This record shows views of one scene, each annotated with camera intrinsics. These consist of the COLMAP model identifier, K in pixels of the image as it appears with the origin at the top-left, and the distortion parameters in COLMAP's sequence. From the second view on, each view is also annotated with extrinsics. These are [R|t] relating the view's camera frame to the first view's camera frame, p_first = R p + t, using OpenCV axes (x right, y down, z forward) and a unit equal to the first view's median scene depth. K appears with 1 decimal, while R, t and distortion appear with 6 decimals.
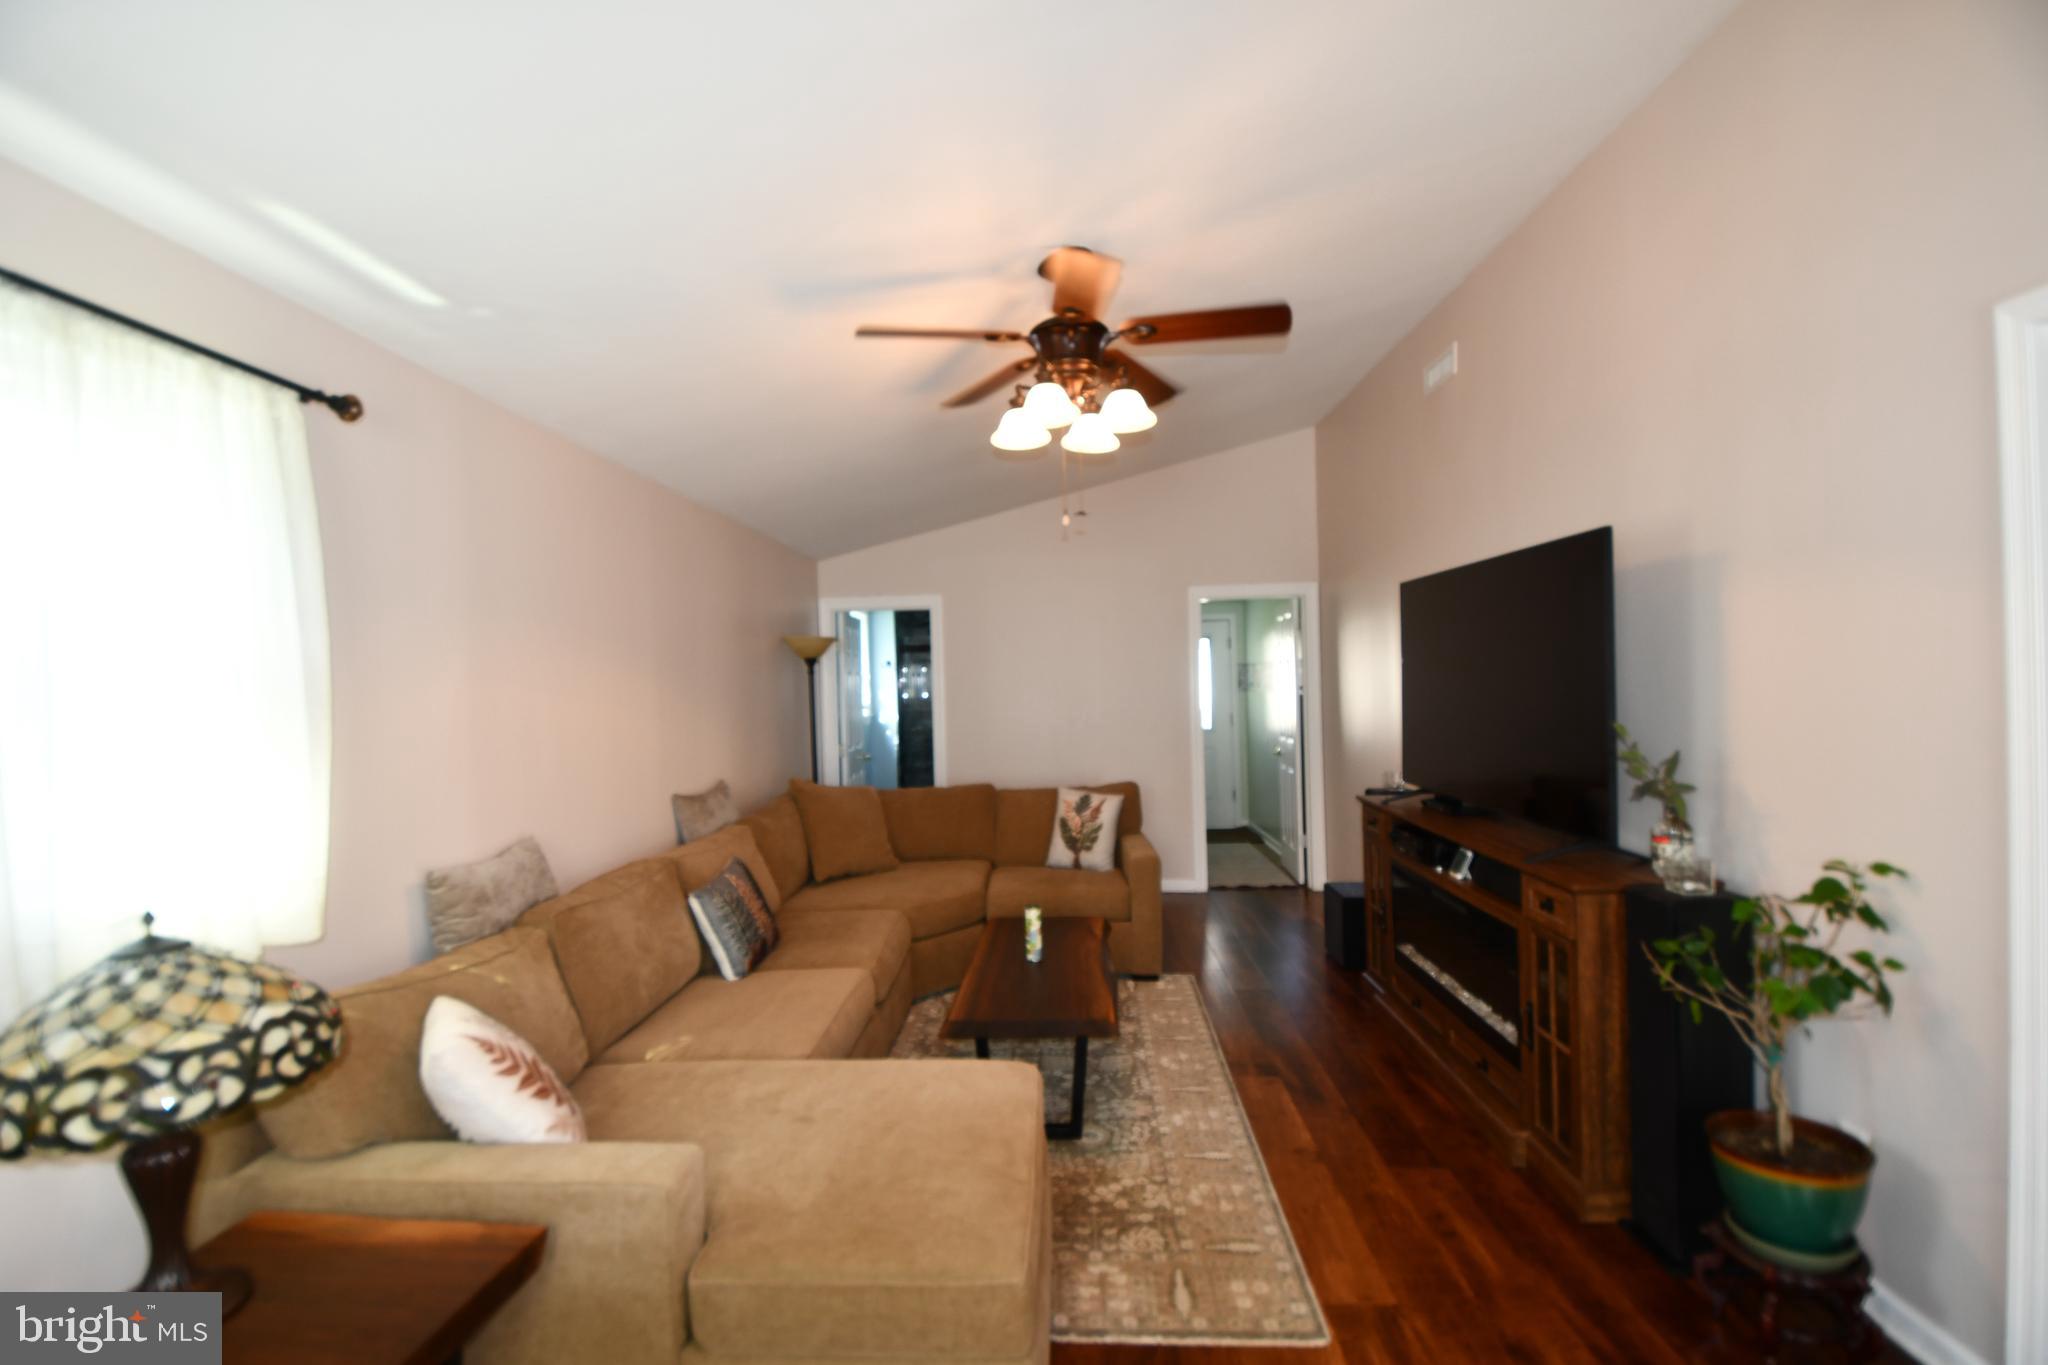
lens RADIAL K [[898.5, 0, 1053.6], [0, 898.5, 679.9], [0, 0, 1]] dist [0.015879, -0.021145]
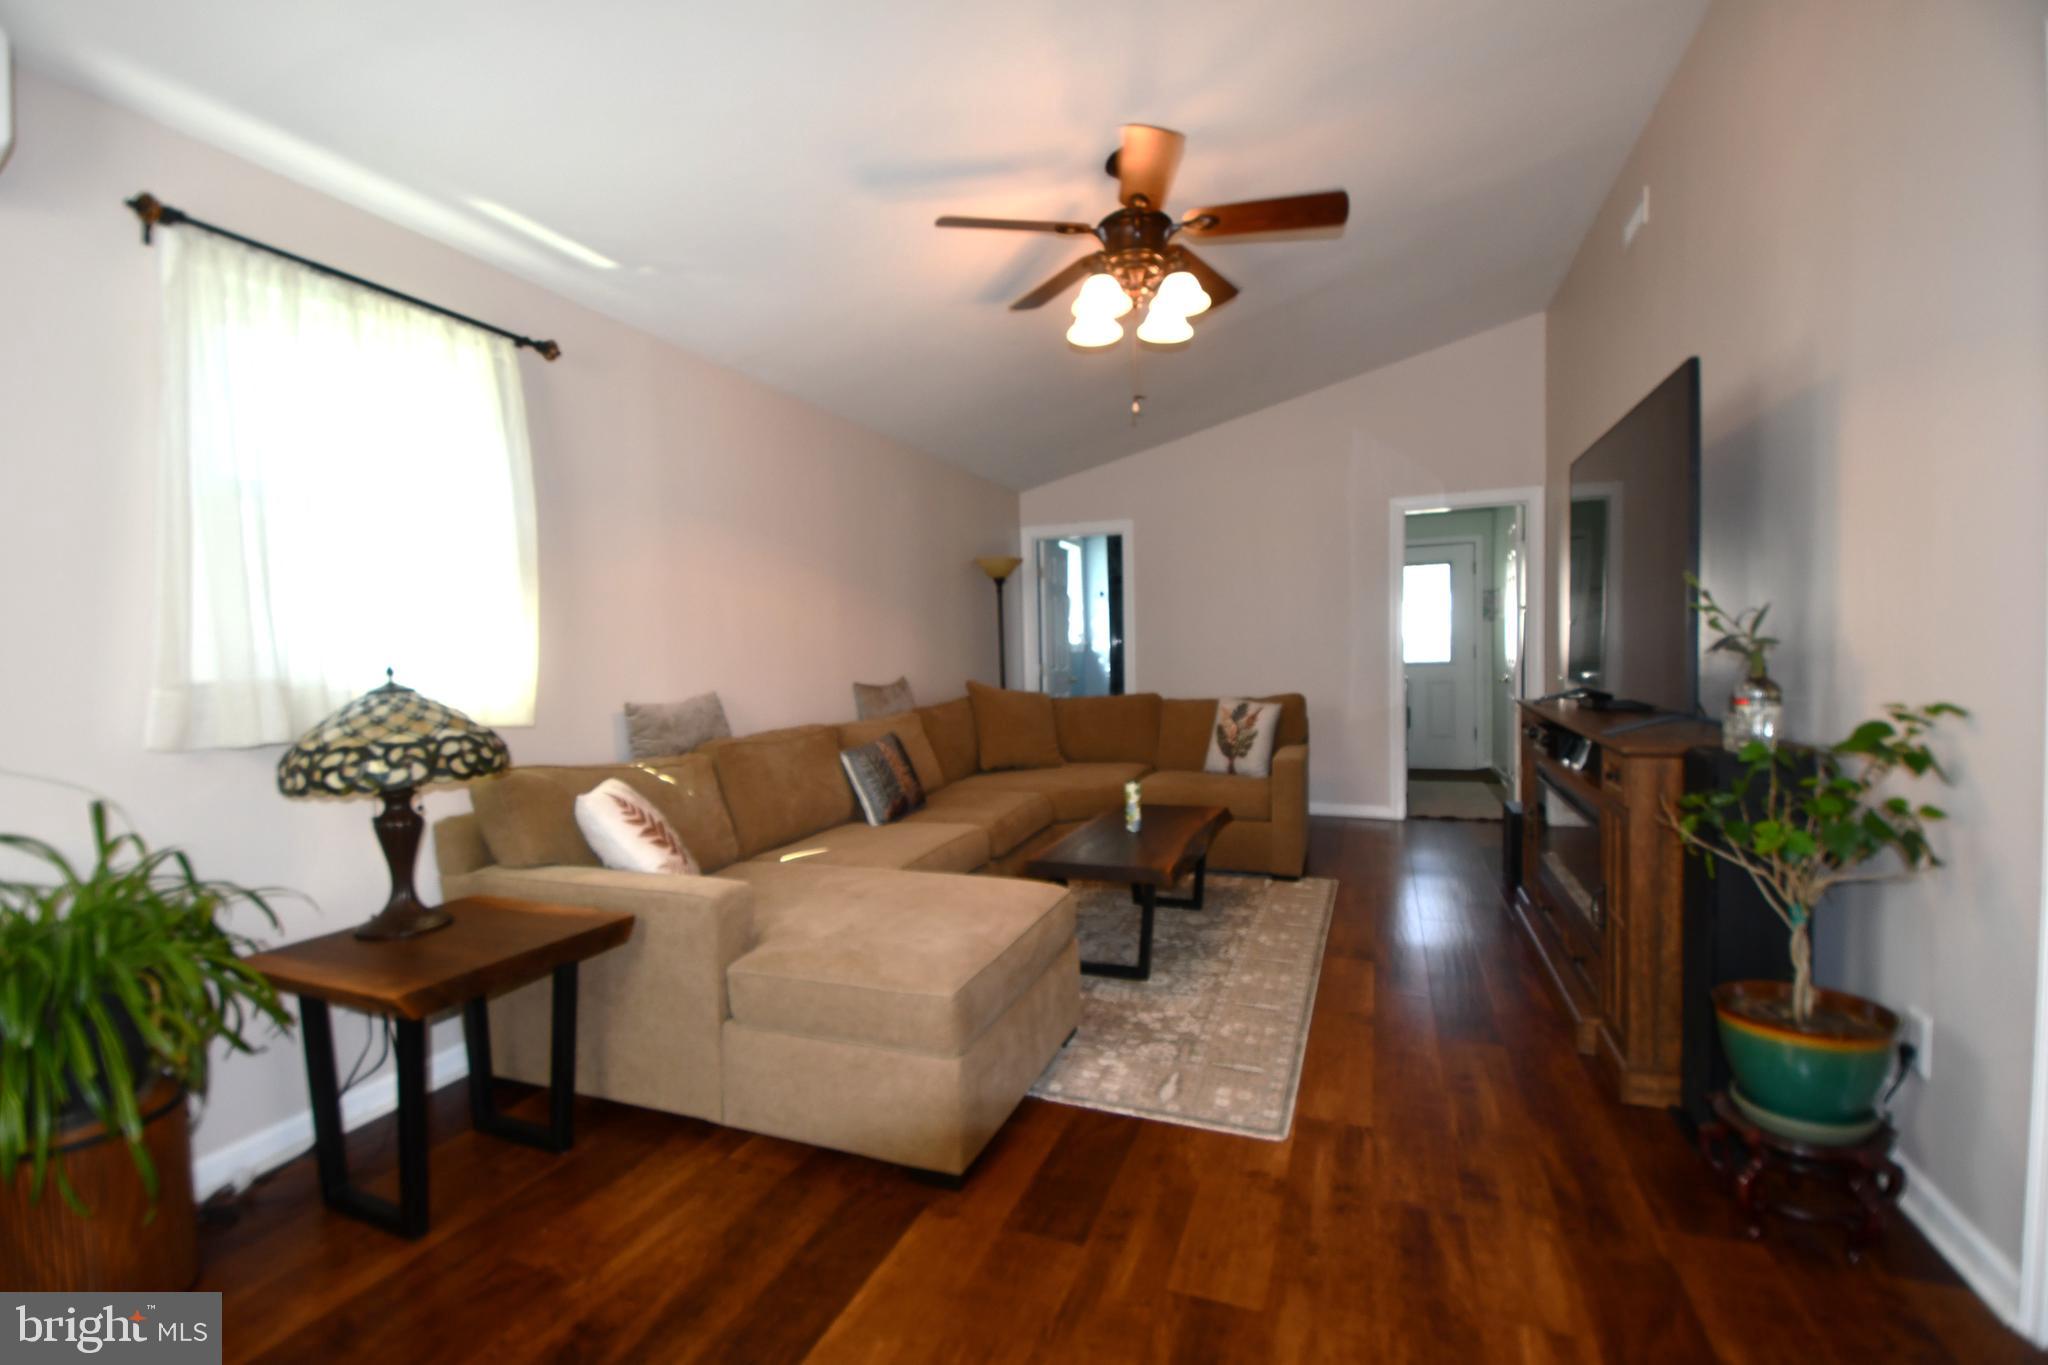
lens RADIAL K [[897.9, 0, 1024.0], [0, 897.9, 682.5], [0, 0, 1]] dist [0.008560, -0.020439]
pose [[0.947283, 0.014863, -0.320052, 0.274528], [0.003578, 0.998370, 0.056954, 0.102557], [0.320377, -0.055097, 0.945687, -0.066018]]
